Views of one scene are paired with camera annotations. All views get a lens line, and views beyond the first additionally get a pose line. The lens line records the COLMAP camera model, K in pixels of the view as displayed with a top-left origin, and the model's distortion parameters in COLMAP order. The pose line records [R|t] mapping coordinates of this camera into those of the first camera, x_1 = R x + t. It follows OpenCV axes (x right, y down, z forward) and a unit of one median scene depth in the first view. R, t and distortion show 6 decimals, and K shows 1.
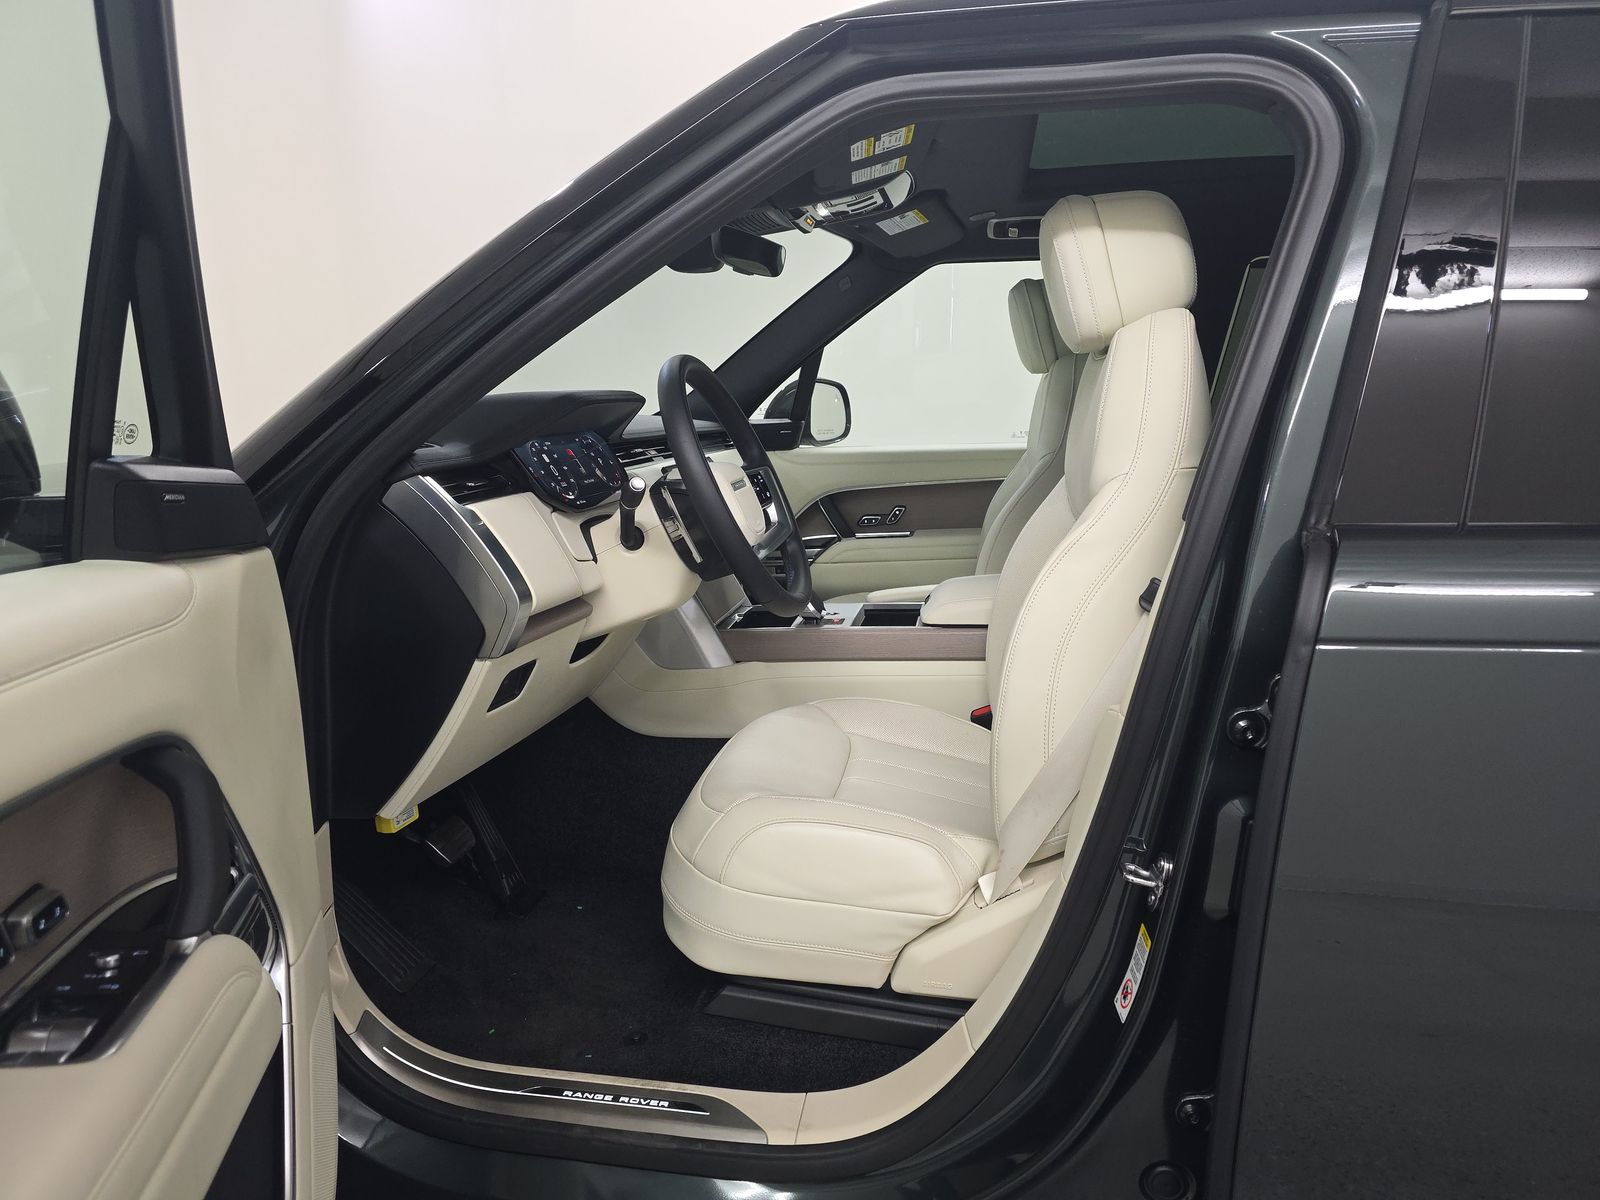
lens RADIAL K [[1054.7, 0, 800.0], [0, 1054.7, 600.0], [0, 0, 1]] dist [0.054819, -0.034034]
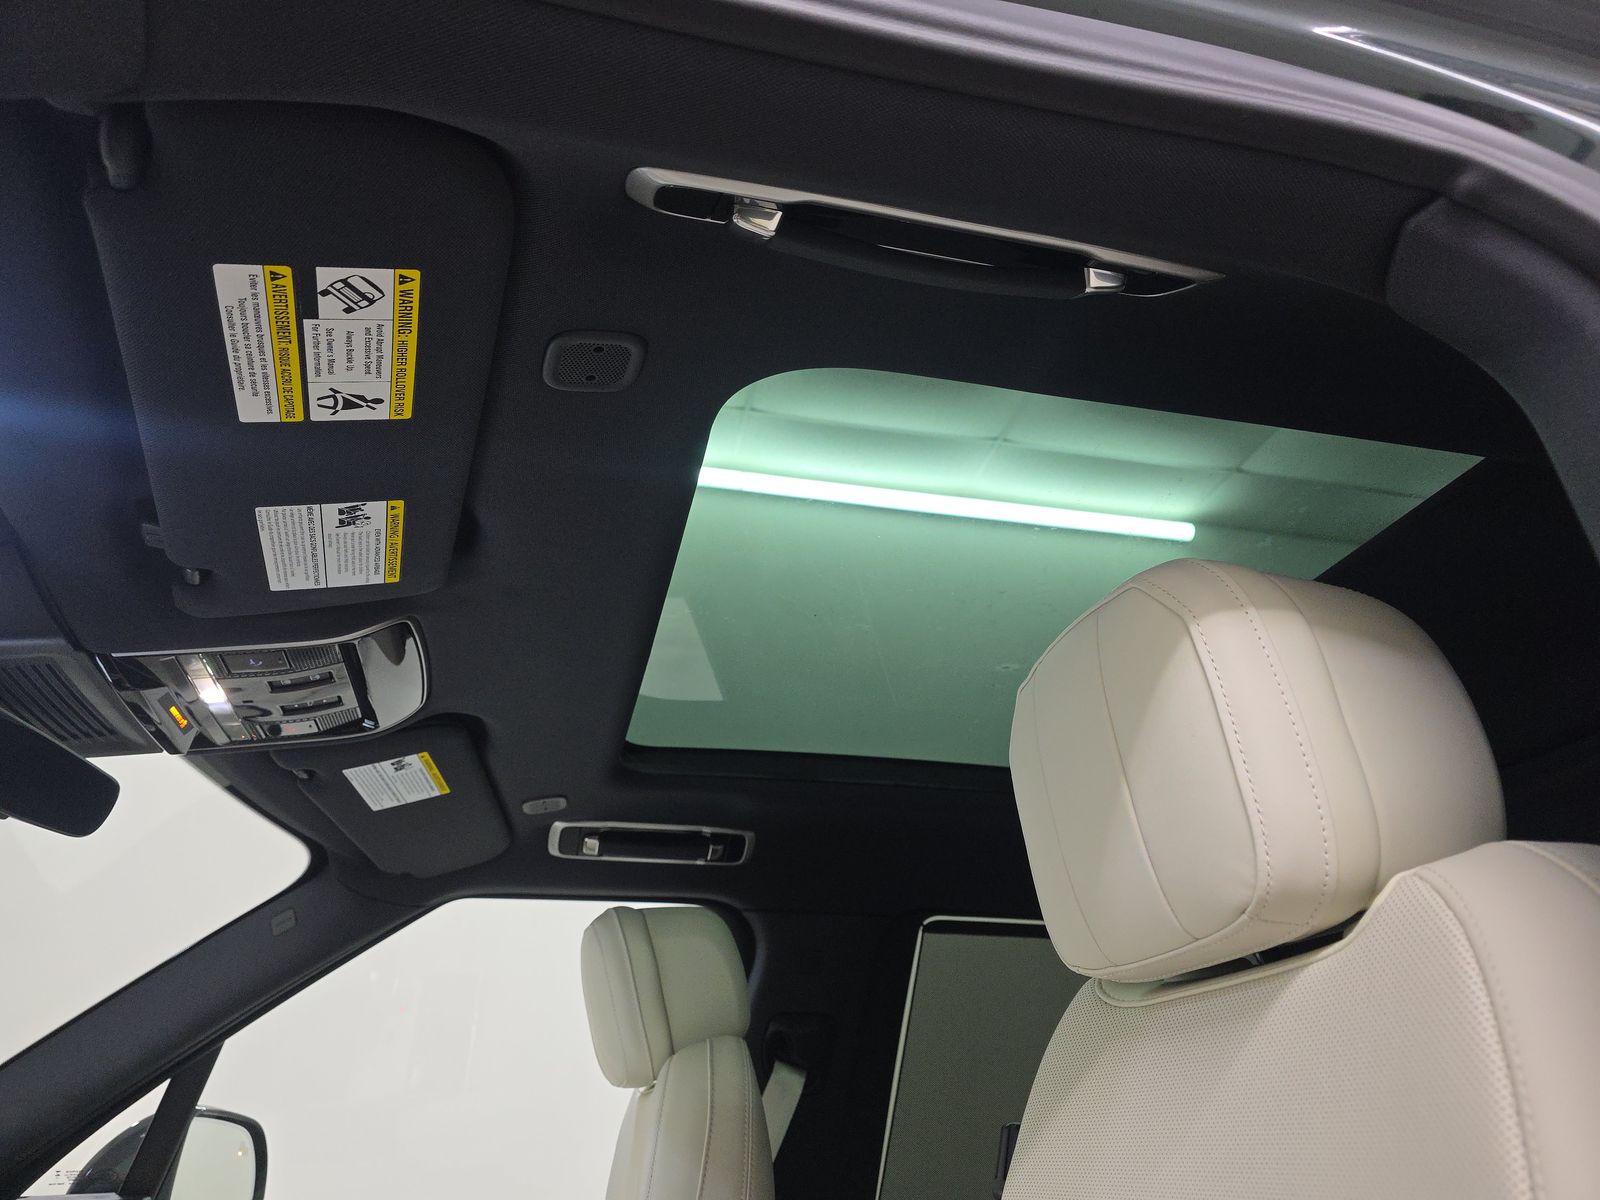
lens RADIAL K [[1054.7, 0, 800.0], [0, 1054.7, 600.0], [0, 0, 1]] dist [0.054819, -0.034034]
pose [[0.918826, 0.193099, 0.344197, 0.075809], [0.064828, 0.786438, -0.614258, -0.074911], [-0.389302, 0.586710, 0.710081, 0.450714]]
